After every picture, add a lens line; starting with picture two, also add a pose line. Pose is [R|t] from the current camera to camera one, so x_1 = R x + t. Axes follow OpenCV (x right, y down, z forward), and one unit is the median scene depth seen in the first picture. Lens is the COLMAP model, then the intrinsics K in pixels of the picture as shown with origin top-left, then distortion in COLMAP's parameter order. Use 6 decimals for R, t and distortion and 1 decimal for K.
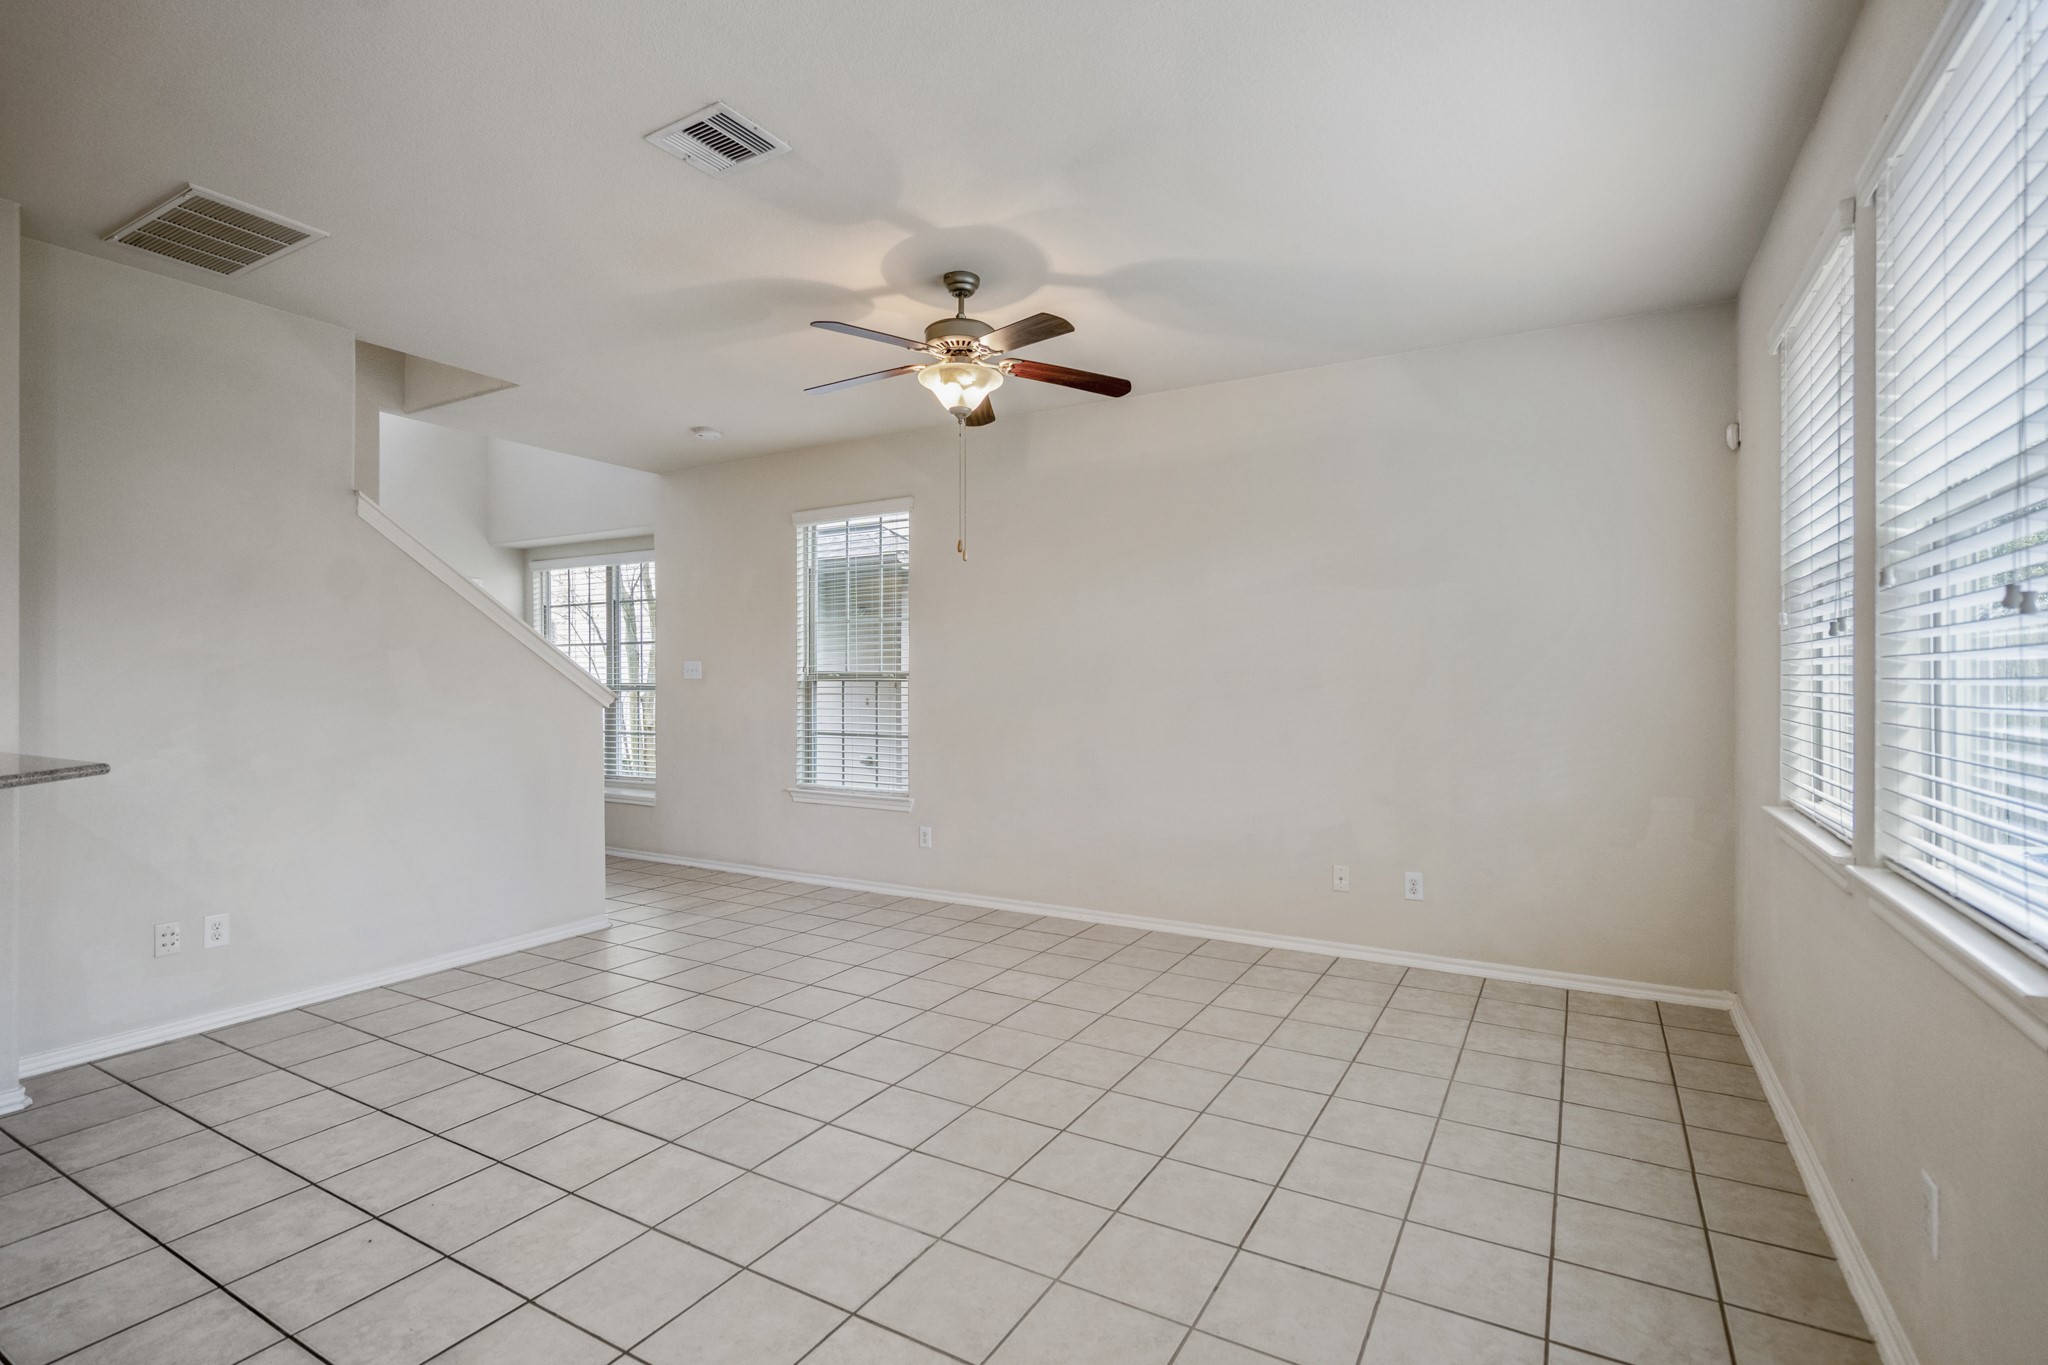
lens RADIAL K [[959.8, 0, 1024.0], [0, 959.8, 682.5], [0, 0, 1]] dist [0.001851, 0.000313]
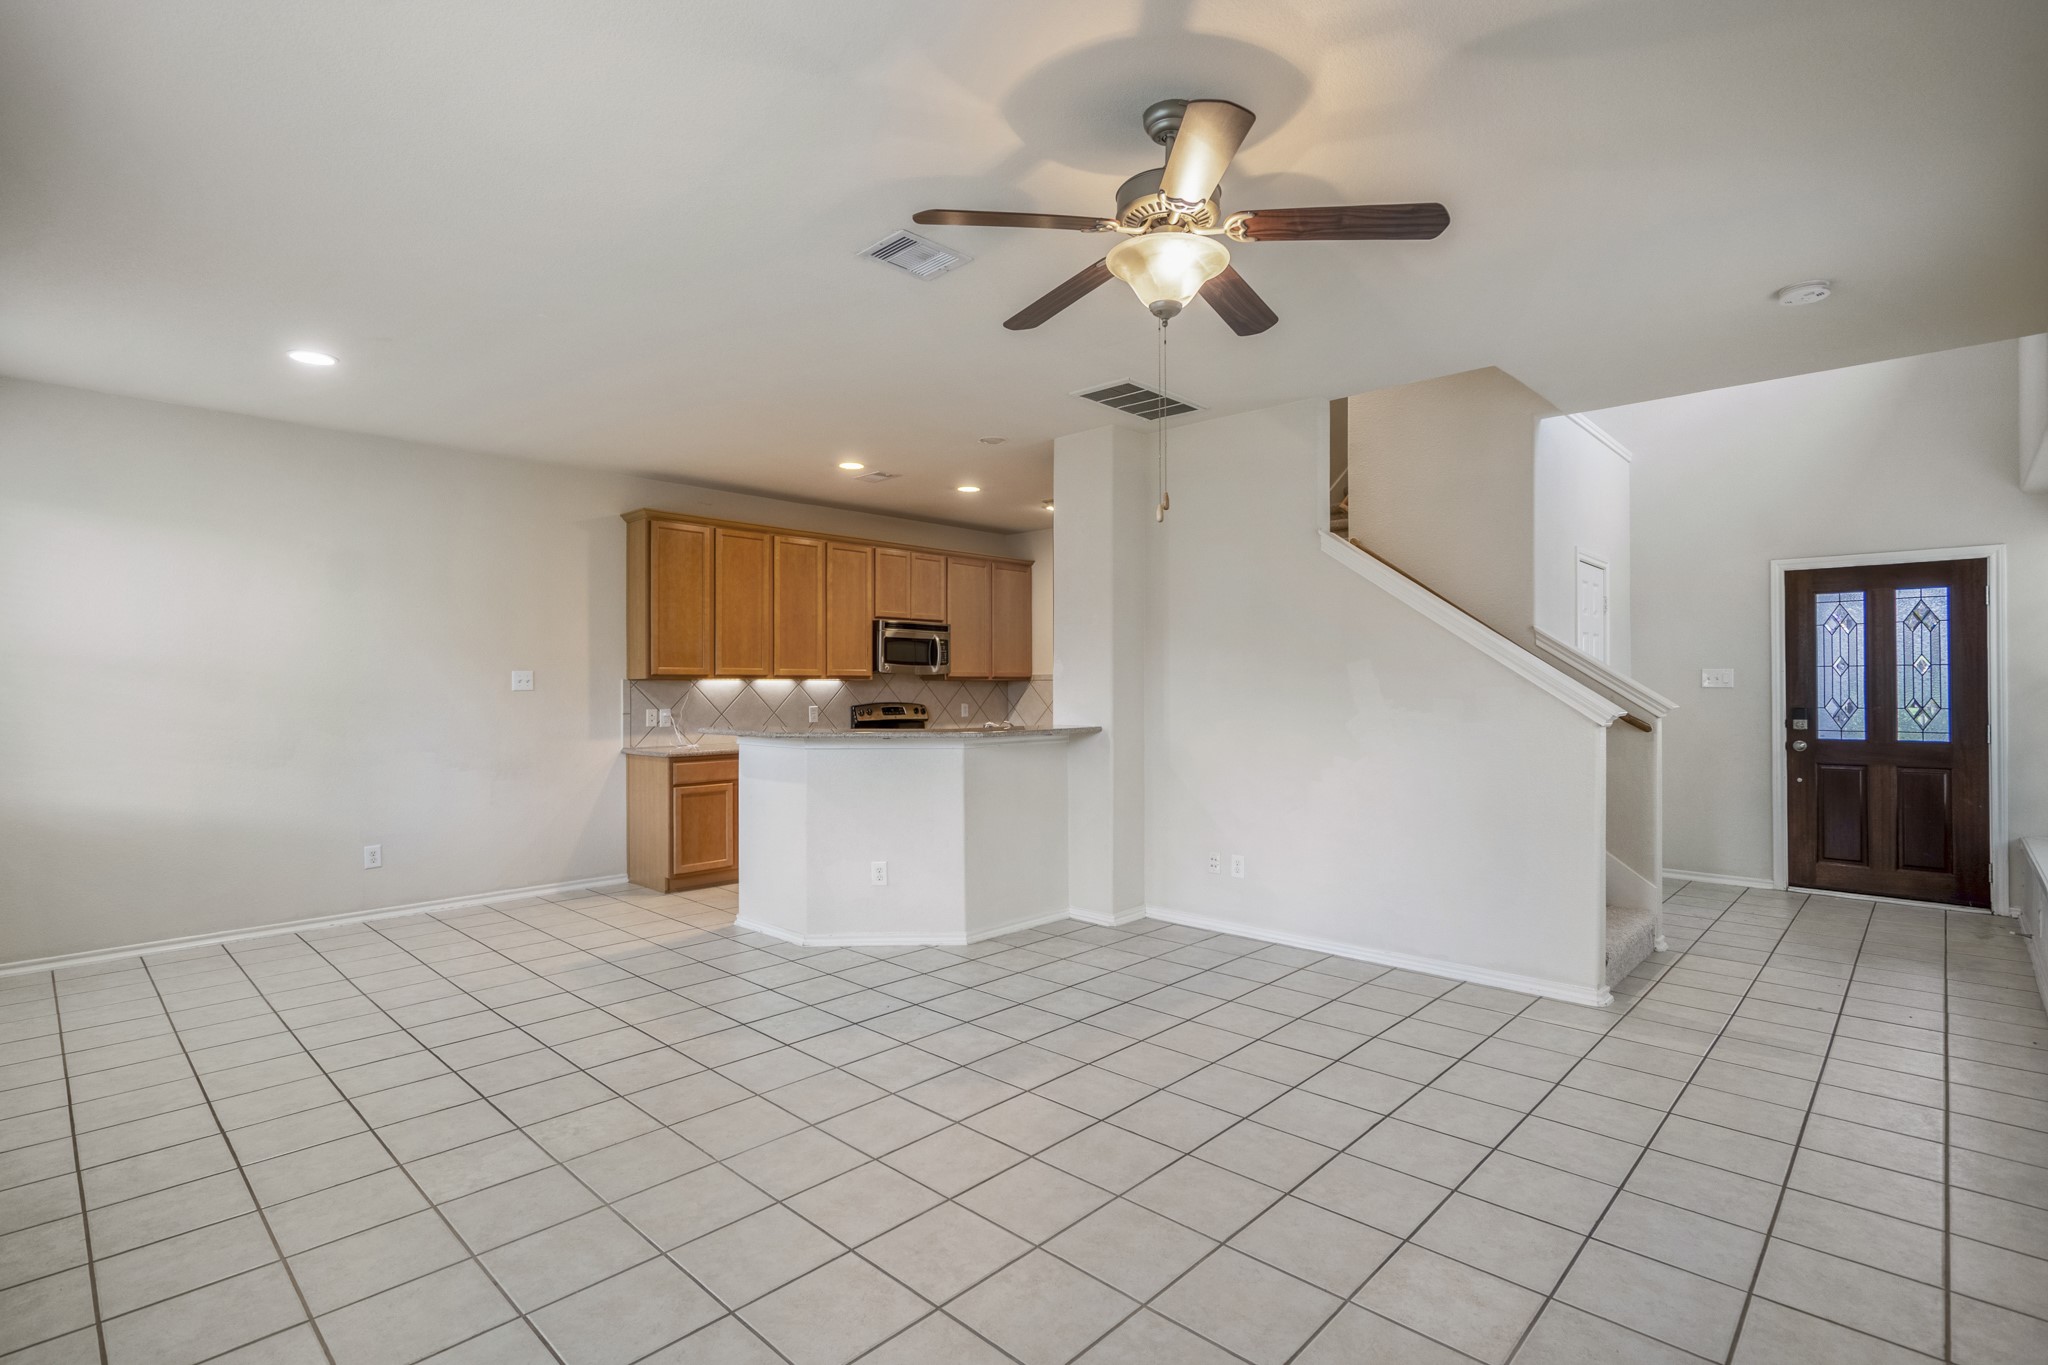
lens RADIAL K [[959.8, 0, 1024.0], [0, 959.8, 682.5], [0, 0, 1]] dist [0.001851, 0.000313]
pose [[-0.222449, -0.004520, -0.974934, 0.634592], [-0.004795, 0.999982, -0.003542, -0.005209], [0.974933, 0.003887, -0.222466, 1.056068]]
